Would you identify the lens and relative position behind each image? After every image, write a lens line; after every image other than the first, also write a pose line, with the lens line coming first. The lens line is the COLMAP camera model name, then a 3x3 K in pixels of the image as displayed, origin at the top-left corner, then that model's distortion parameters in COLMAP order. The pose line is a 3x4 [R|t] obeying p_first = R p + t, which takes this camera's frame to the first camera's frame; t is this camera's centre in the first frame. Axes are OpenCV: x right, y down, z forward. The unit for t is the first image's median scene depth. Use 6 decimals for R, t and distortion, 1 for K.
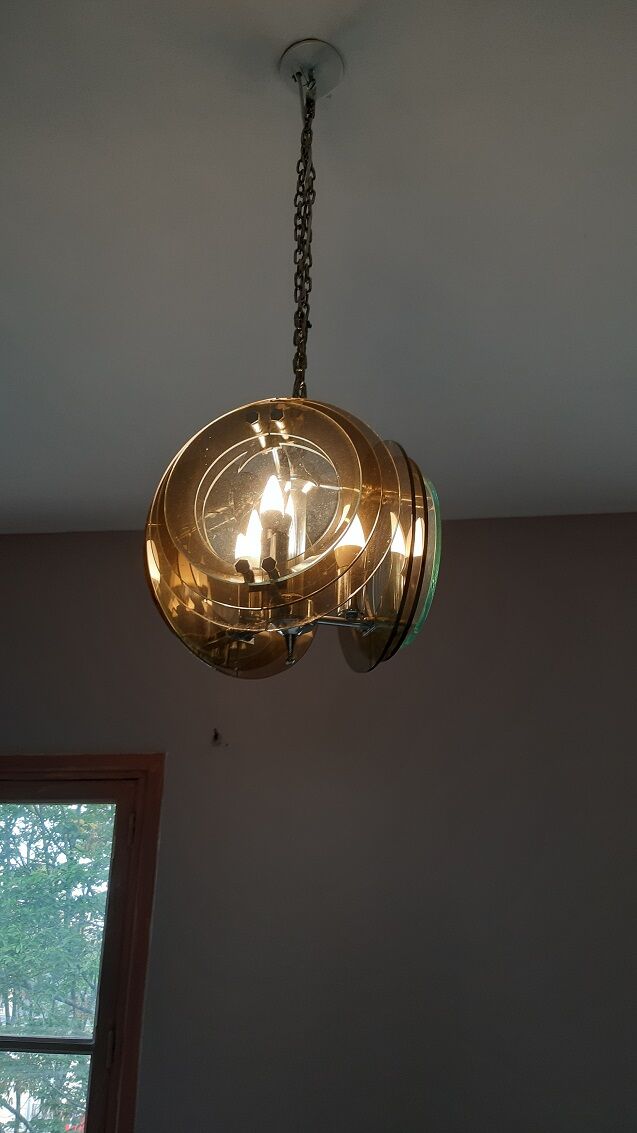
lens RADIAL K [[853.2, 0, 318.5], [0, 853.2, 566.5], [0, 0, 1]] dist [0.001637, 0.000144]
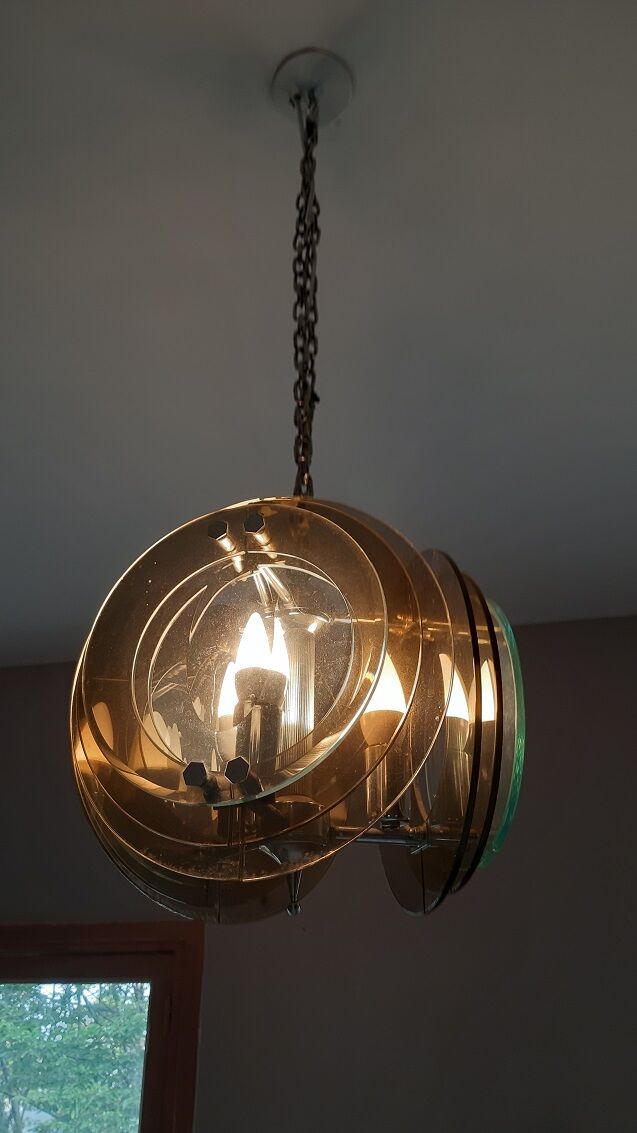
lens RADIAL K [[842.8, 0, 318.5], [0, 842.8, 566.5], [0, 0, 1]] dist [0.197466, -0.313796]
pose [[0.995847, -0.055859, -0.071887, 0.038797], [0.047064, 0.991814, -0.118701, -0.056561], [0.077929, 0.114825, 0.990324, 0.315580]]
